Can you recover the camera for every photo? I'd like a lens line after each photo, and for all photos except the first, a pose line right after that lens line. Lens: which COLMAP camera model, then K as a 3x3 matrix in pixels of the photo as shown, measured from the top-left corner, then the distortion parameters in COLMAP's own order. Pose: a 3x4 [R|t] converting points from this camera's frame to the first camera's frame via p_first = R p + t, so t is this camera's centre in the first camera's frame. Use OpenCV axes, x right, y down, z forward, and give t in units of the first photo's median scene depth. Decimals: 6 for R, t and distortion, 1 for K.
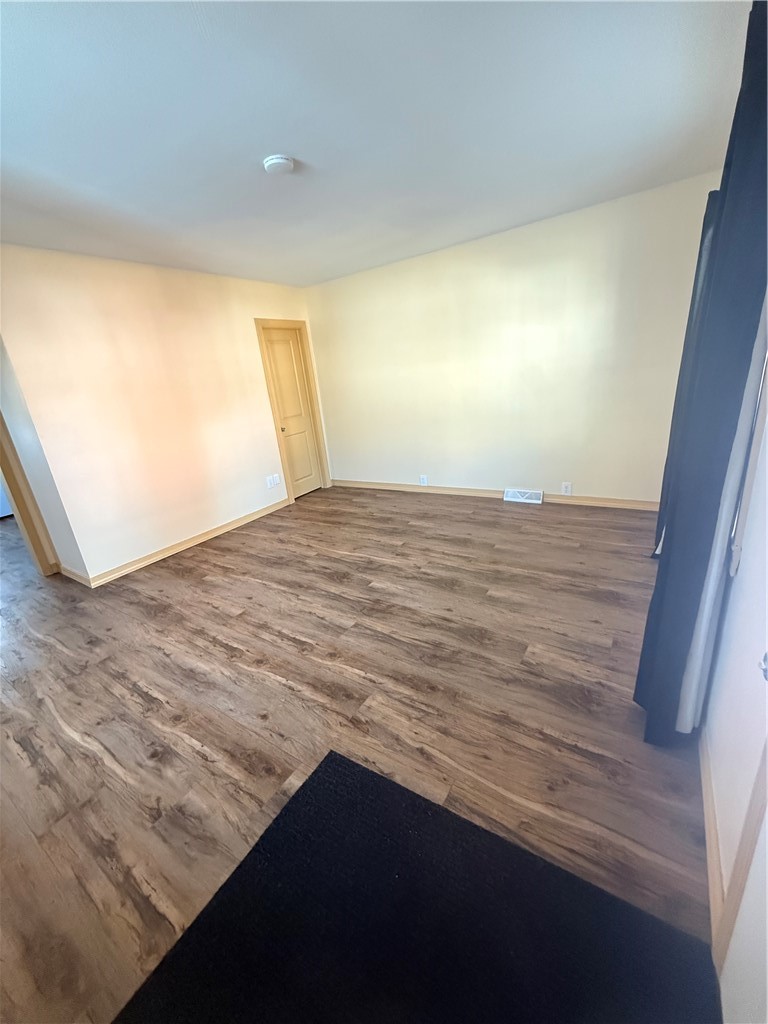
lens RADIAL K [[407.3, 0, 383.0], [0, 407.3, 509.1], [0, 0, 1]] dist [-0.000733, -0.000331]
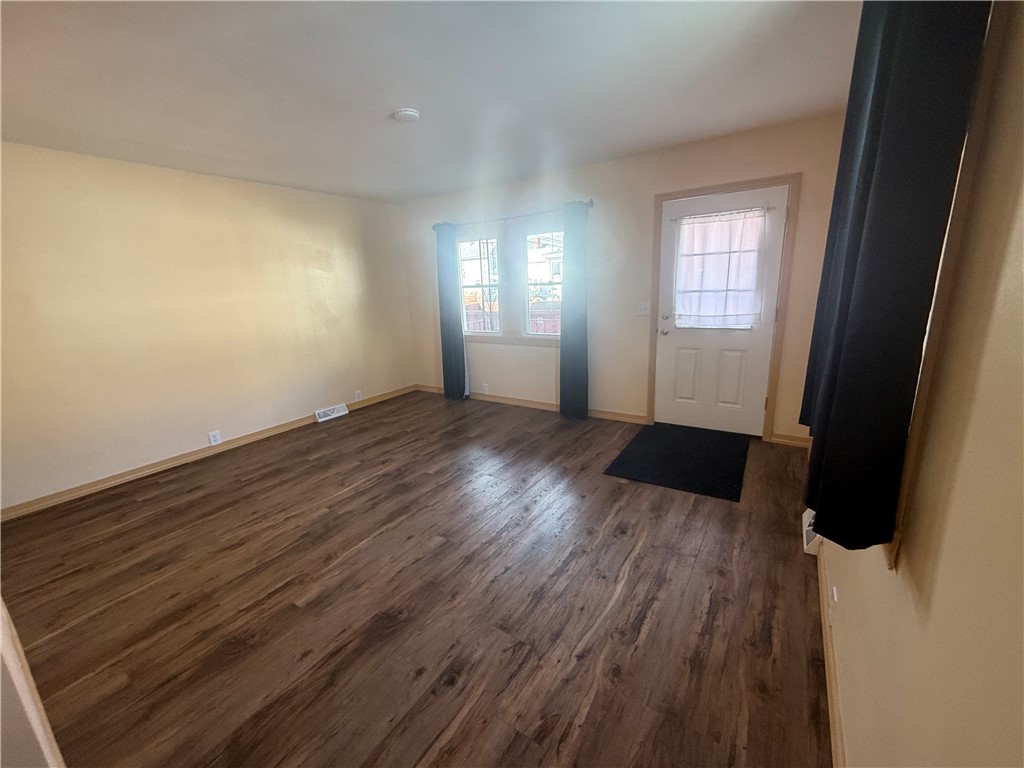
lens RADIAL K [[407.3, 0, 509.4], [0, 407.3, 385.5], [0, 0, 1]] dist [-0.000733, -0.000331]
pose [[0.012266, -0.141577, 0.989851, -1.174031], [0.359750, 0.924263, 0.127738, -0.107096], [-0.932968, 0.354533, 0.062269, 0.692856]]
